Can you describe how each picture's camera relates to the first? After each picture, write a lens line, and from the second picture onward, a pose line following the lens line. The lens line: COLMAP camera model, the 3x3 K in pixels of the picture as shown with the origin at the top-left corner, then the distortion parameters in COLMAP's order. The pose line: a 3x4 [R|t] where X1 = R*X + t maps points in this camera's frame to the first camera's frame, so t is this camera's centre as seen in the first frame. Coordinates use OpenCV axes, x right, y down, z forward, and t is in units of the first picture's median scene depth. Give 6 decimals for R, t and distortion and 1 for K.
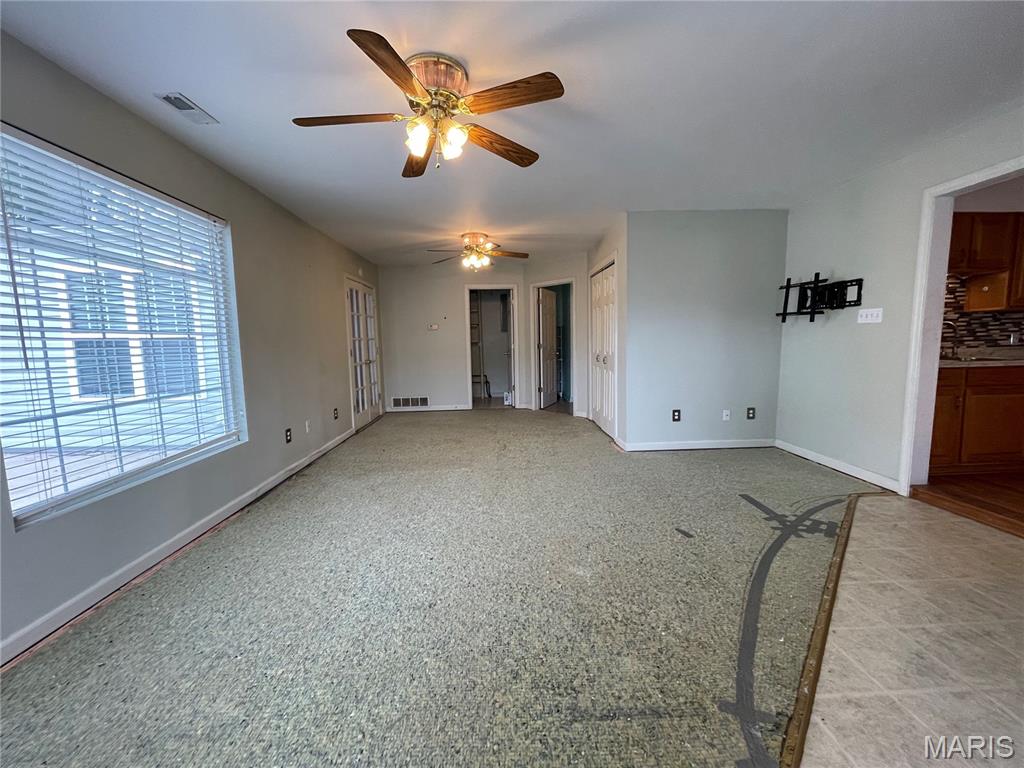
lens RADIAL K [[410.8, 0, 506.3], [0, 410.8, 386.3], [0, 0, 1]] dist [-0.003459, -0.000659]
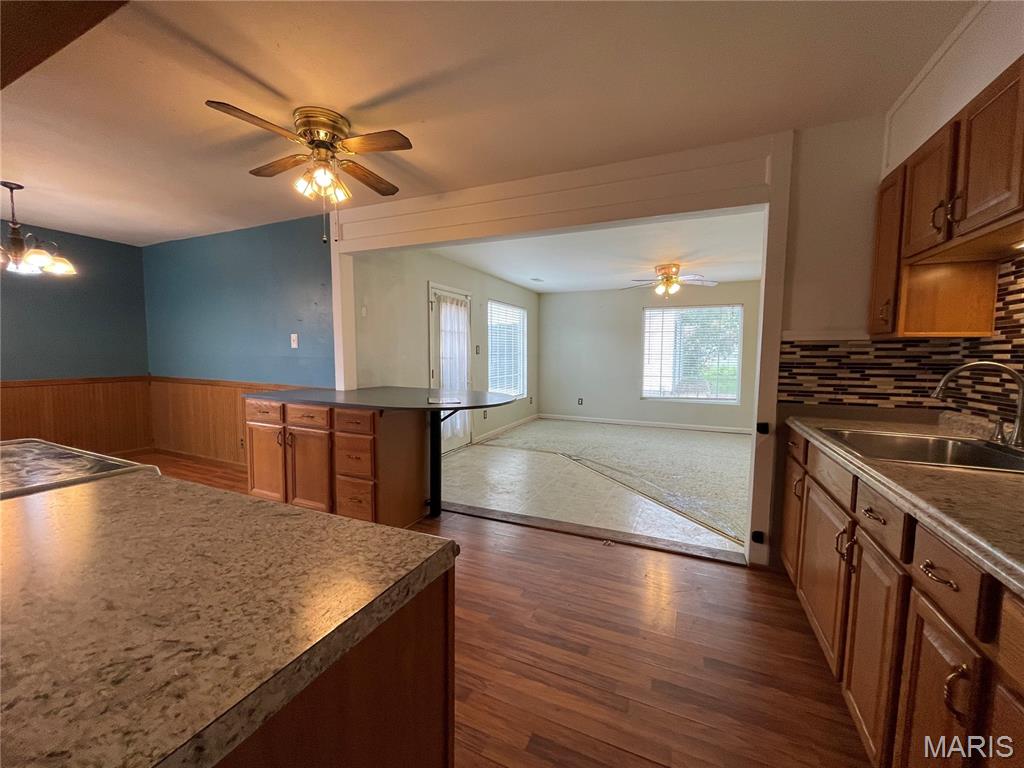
lens RADIAL K [[410.8, 0, 506.3], [0, 410.8, 386.3], [0, 0, 1]] dist [-0.003459, -0.000659]
pose [[-0.435901, 0.094656, -0.895003, 1.566956], [-0.090749, 0.984763, 0.148347, -0.143612], [0.895408, 0.145885, -0.420669, 0.709002]]
